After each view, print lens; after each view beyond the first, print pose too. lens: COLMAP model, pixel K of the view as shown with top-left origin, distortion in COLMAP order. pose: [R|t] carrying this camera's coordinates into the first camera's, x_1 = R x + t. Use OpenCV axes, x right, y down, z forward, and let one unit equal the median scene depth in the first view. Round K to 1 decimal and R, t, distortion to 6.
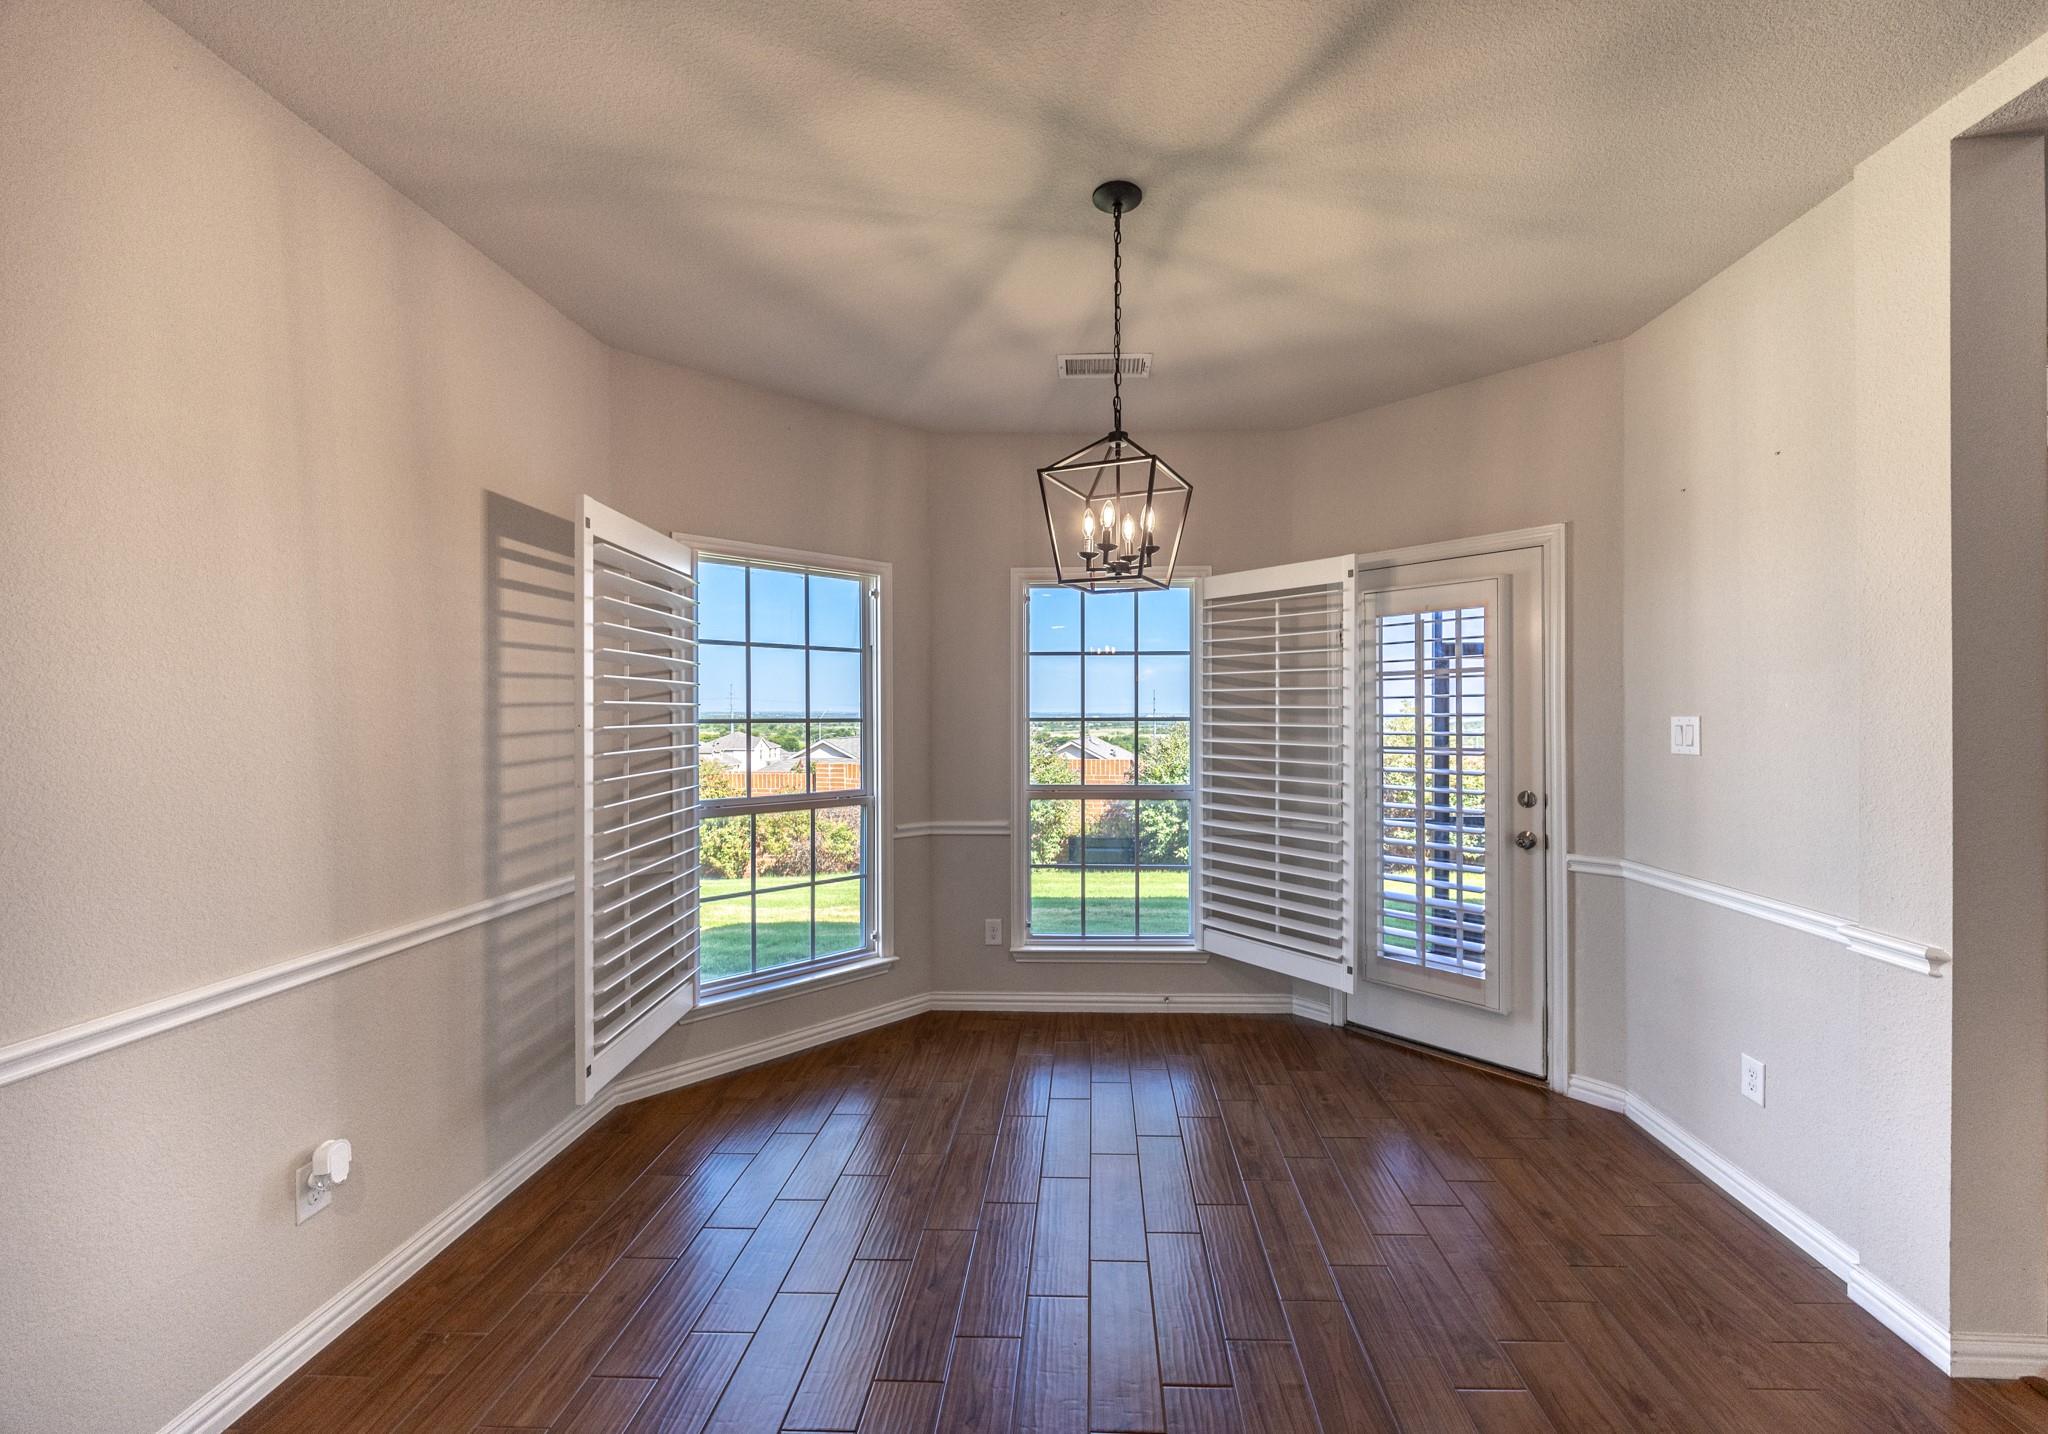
lens RADIAL K [[795.2, 0, 1034.1], [0, 795.2, 719.7], [0, 0, 1]] dist [0.003020, 0.000052]
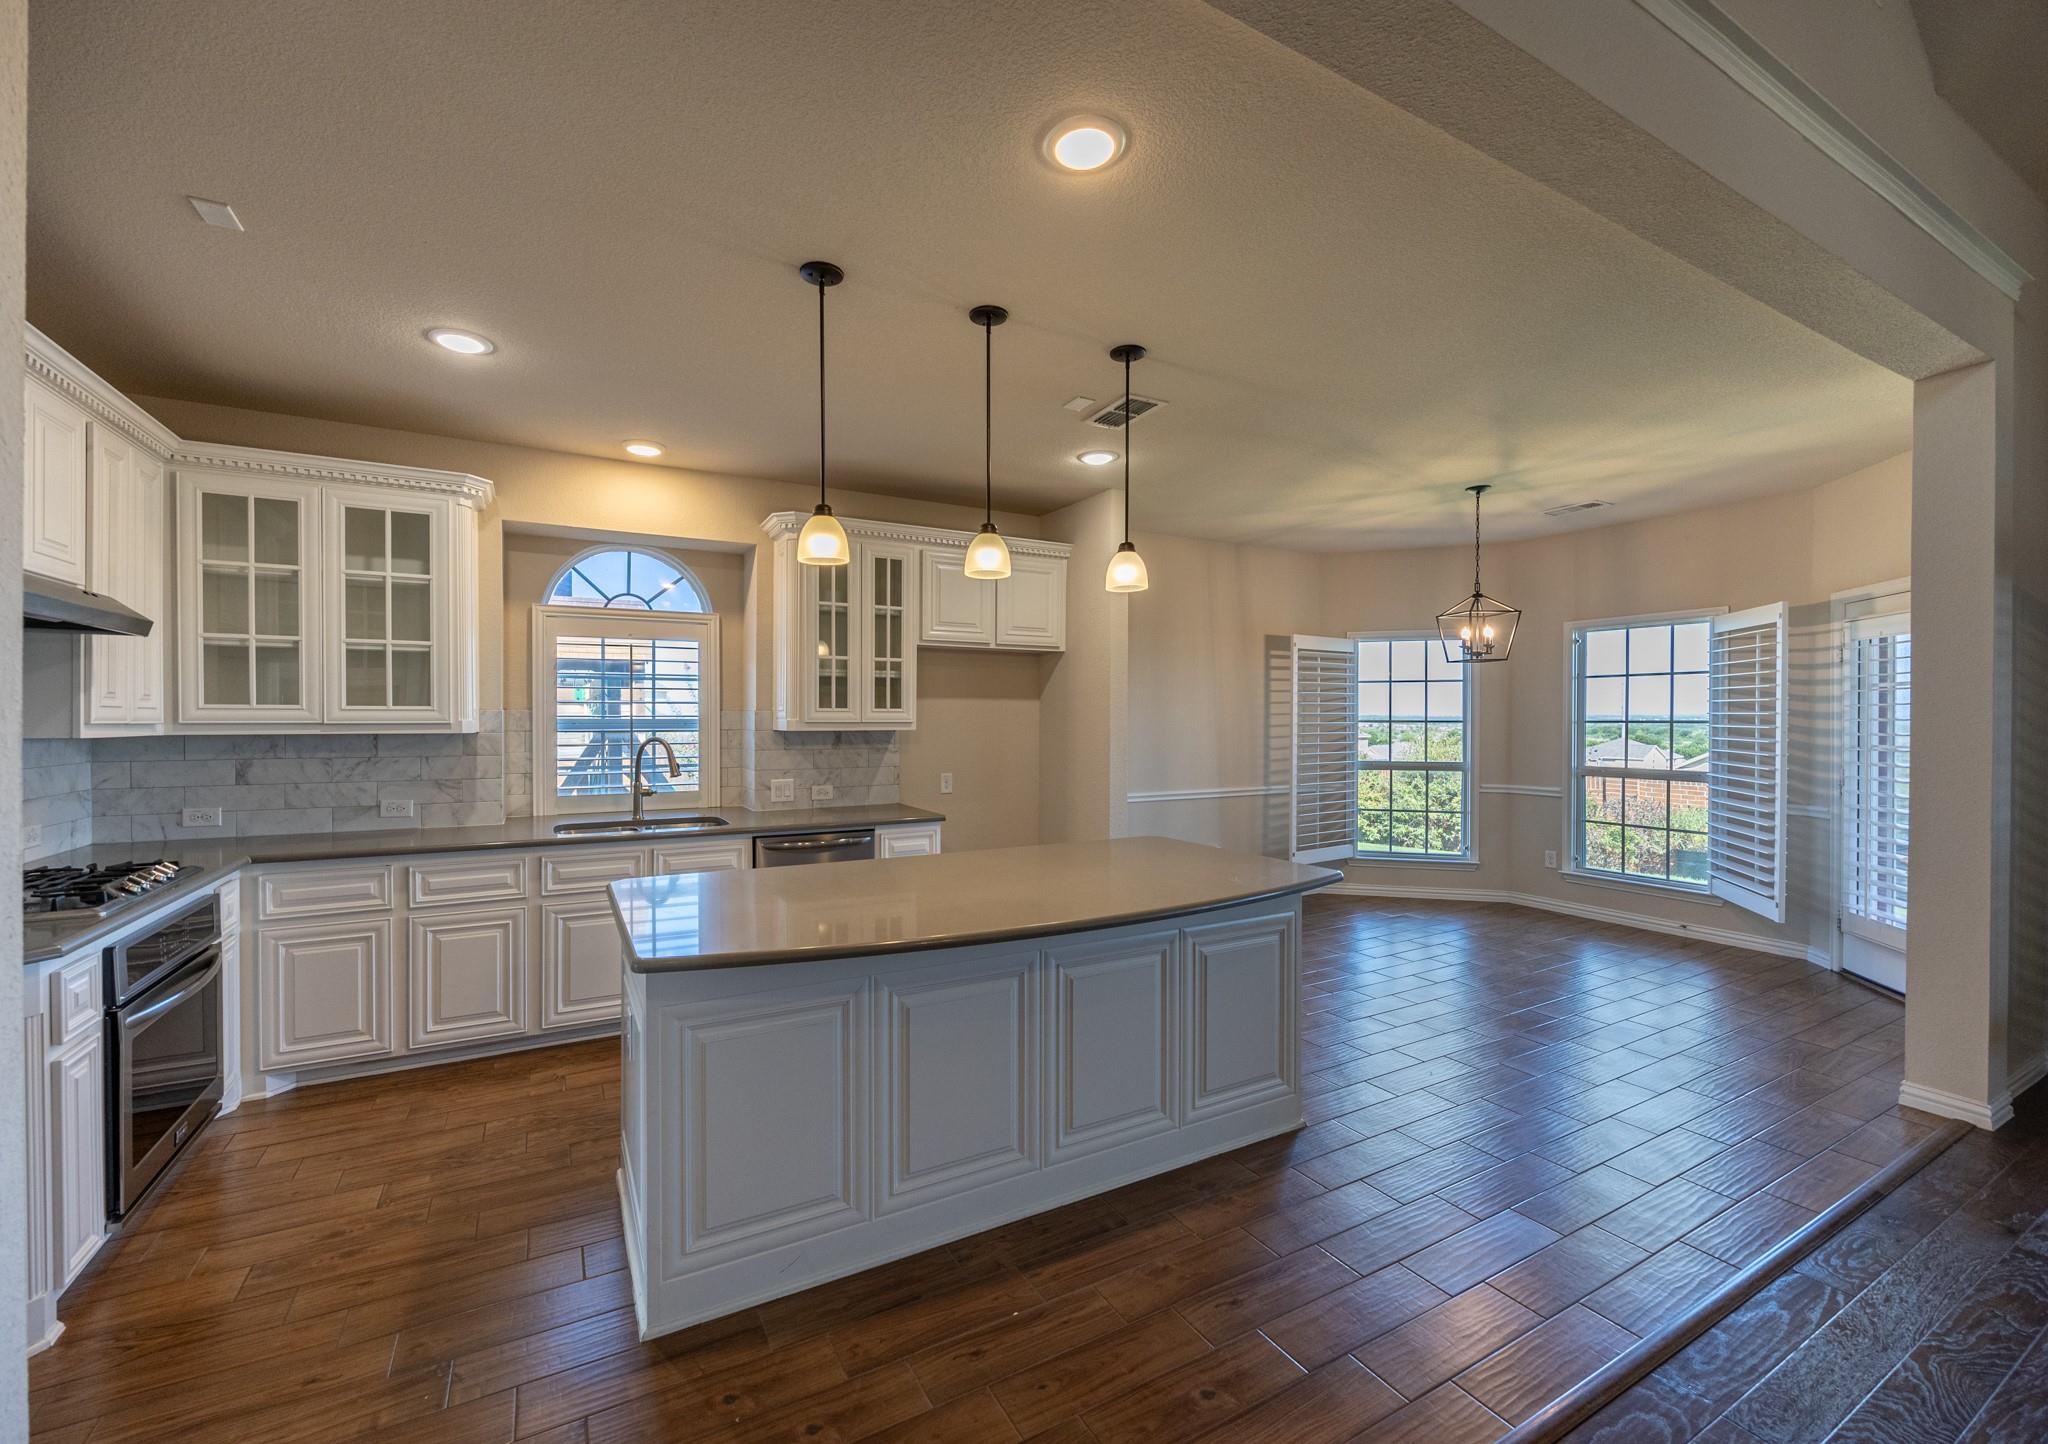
lens RADIAL K [[850.7, 0, 1024.4], [0, 850.7, 723.4], [0, 0, 1]] dist [-0.002372, -0.000107]
pose [[0.537864, 0.007395, -0.842999, 0.937217], [-0.005805, 0.999970, 0.005069, 0.001591], [0.843011, 0.002167, 0.537891, -0.888842]]
